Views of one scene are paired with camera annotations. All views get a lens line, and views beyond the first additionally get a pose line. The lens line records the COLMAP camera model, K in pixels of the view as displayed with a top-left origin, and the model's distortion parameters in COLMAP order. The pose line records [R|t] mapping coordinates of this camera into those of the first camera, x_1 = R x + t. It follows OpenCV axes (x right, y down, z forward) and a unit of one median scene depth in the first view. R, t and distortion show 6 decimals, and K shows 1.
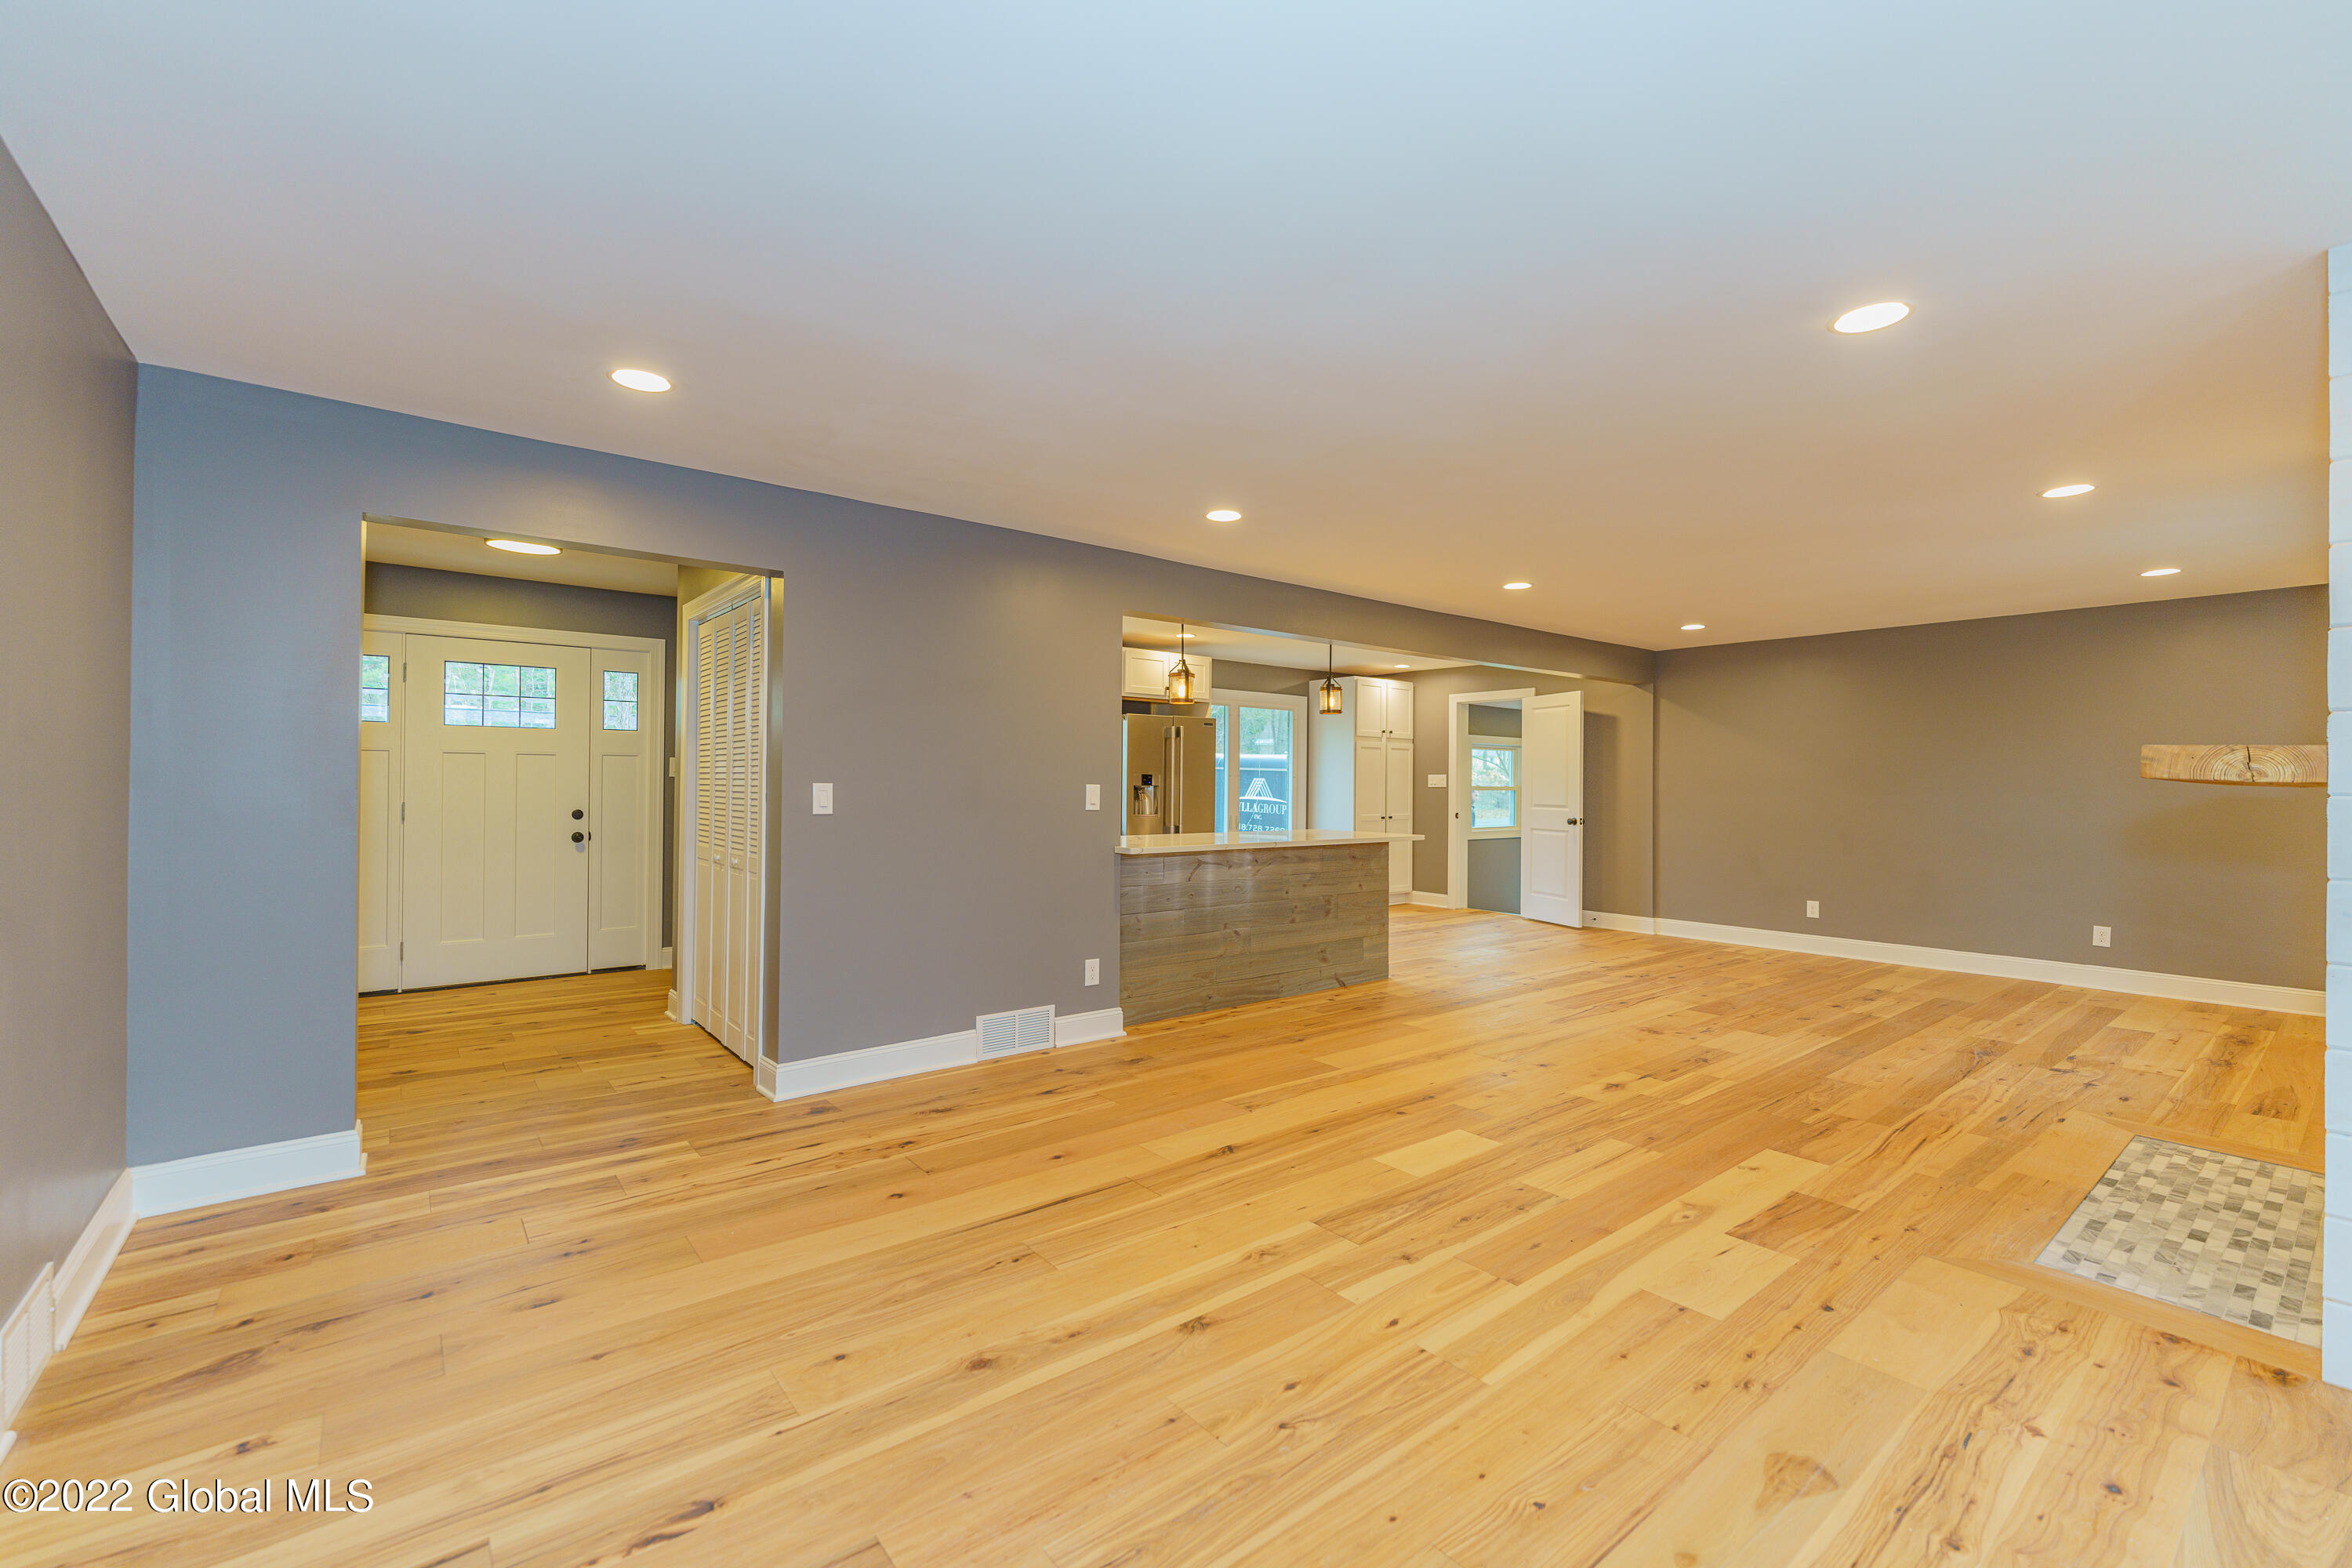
lens RADIAL K [[982.7, 0, 1173.2], [0, 982.7, 777.5], [0, 0, 1]] dist [-0.003876, 0.000470]
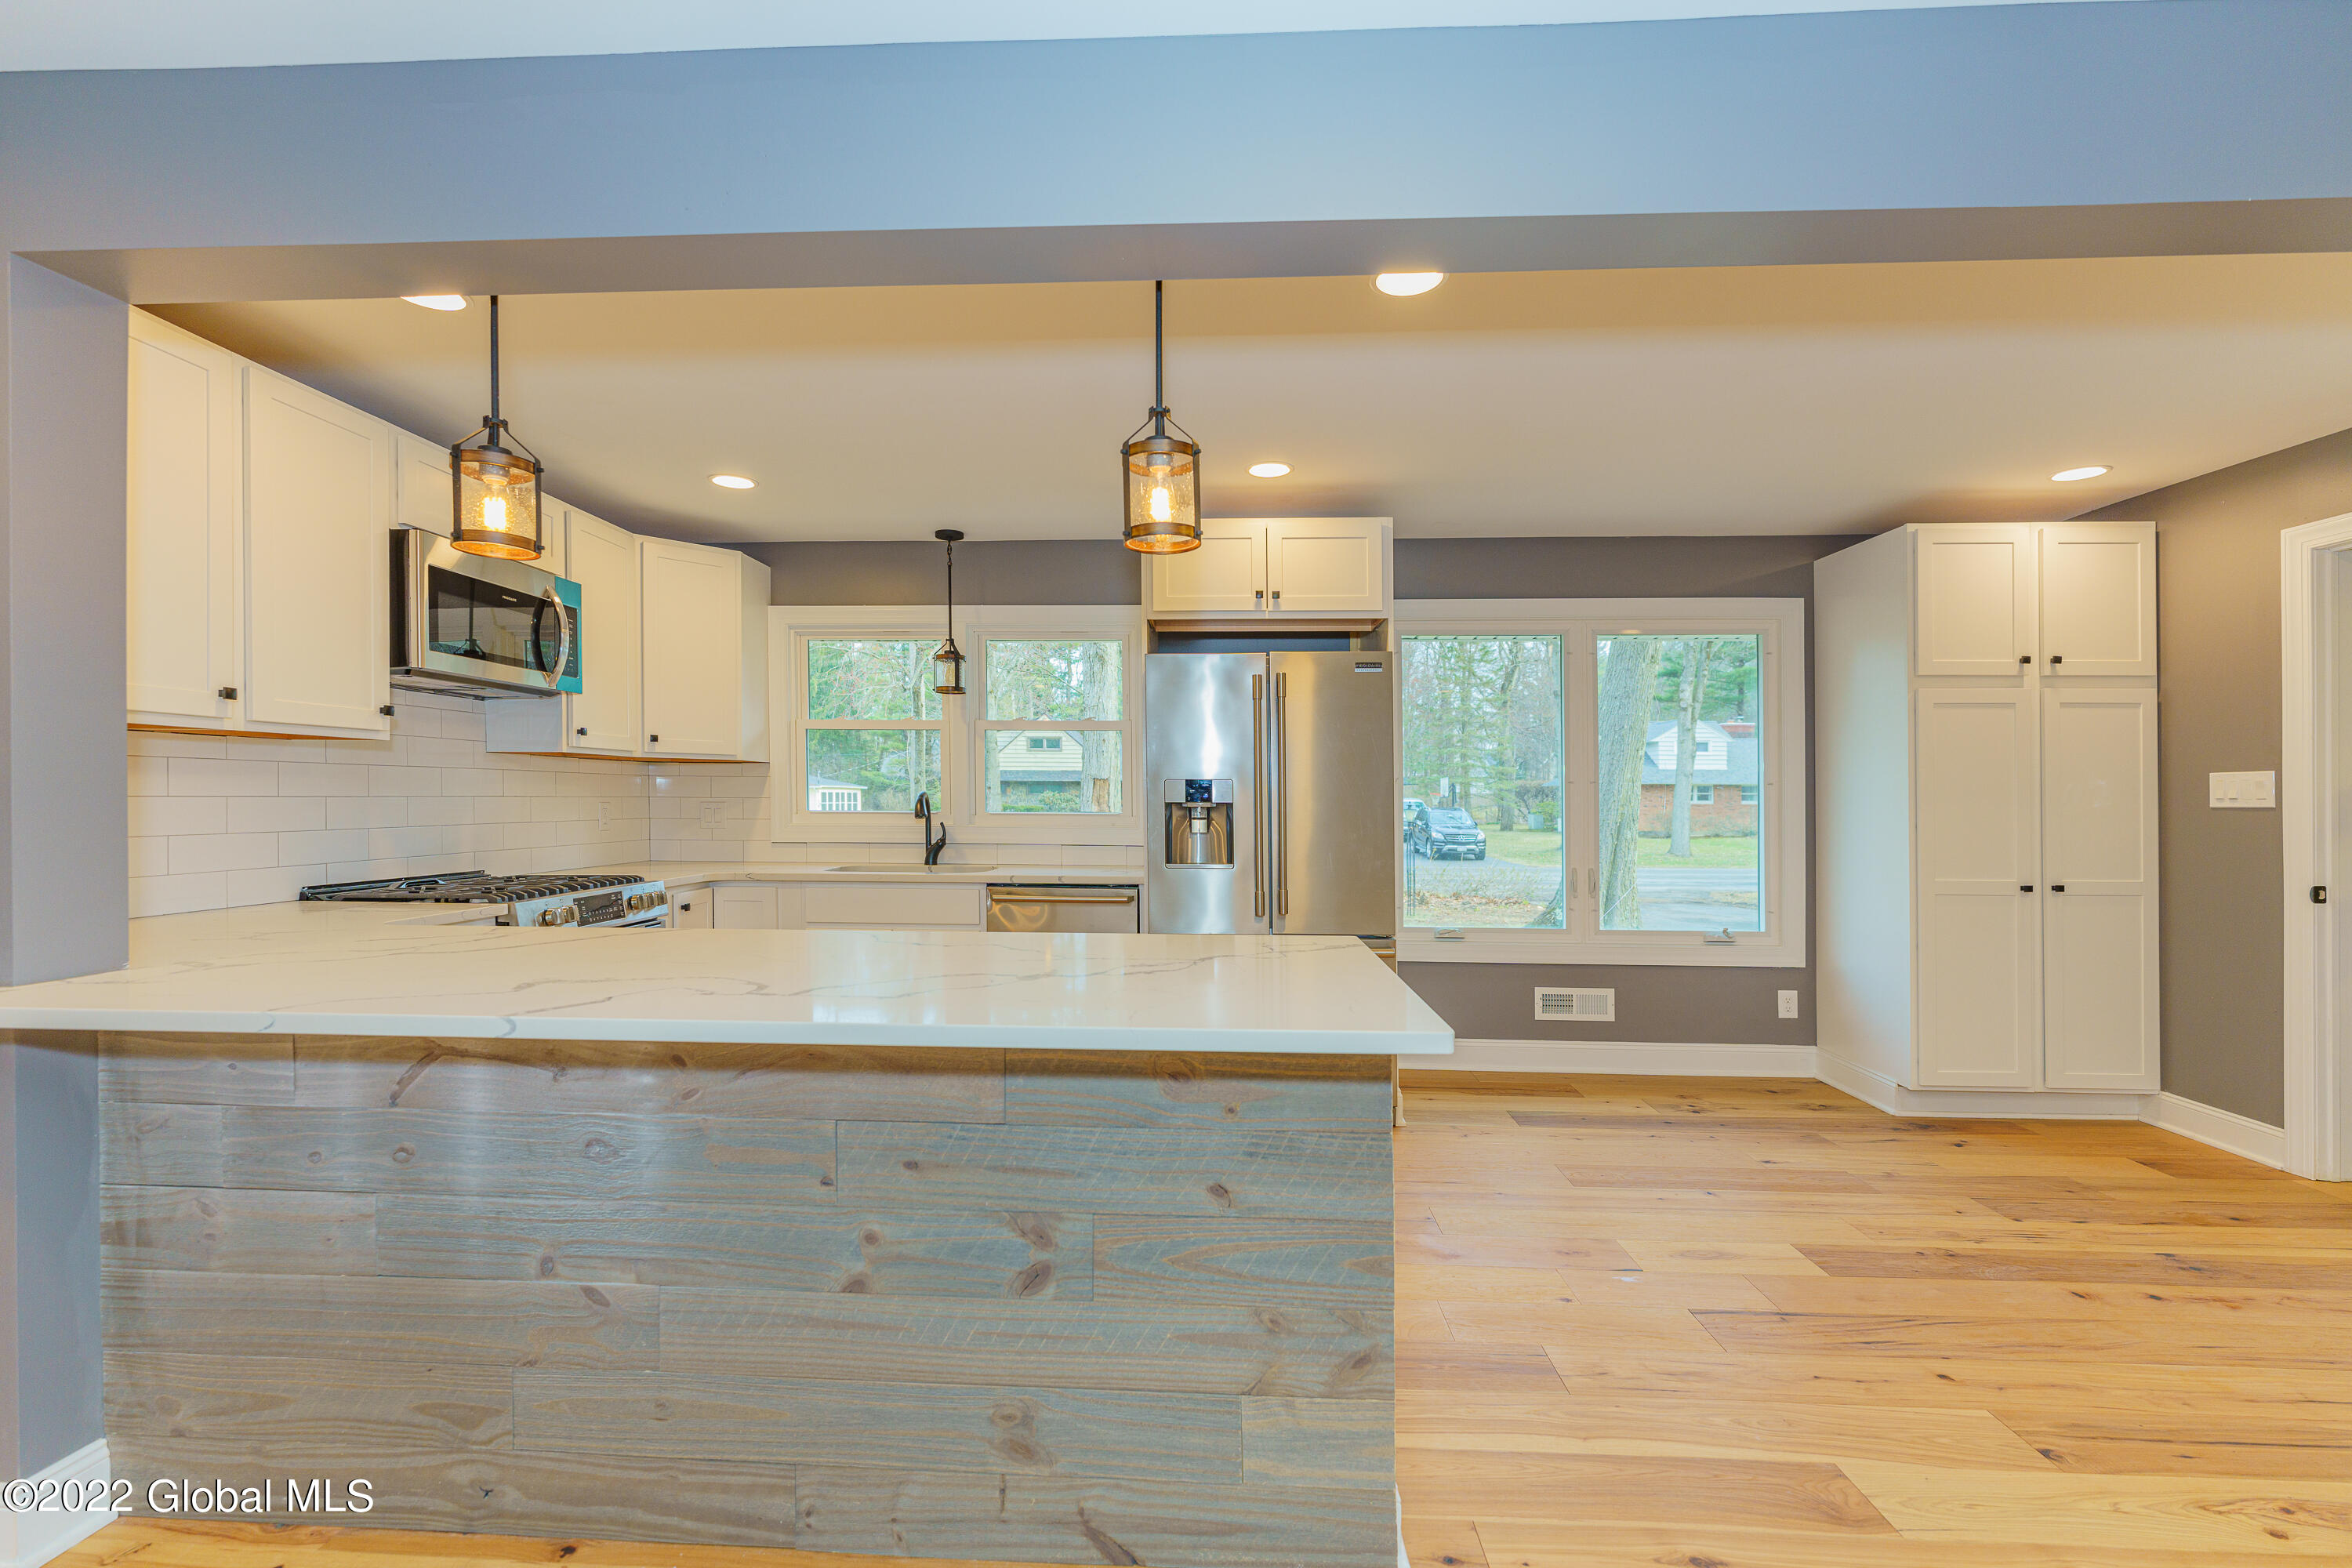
lens RADIAL K [[998.8, 0, 1163.0], [0, 998.8, 779.6], [0, 0, 1]] dist [-0.001537, 0.000426]
pose [[0.748815, -0.015712, -0.662593, 0.705594], [0.004773, 0.999821, -0.018315, 0.015269], [0.662762, 0.010552, 0.748756, 1.580943]]
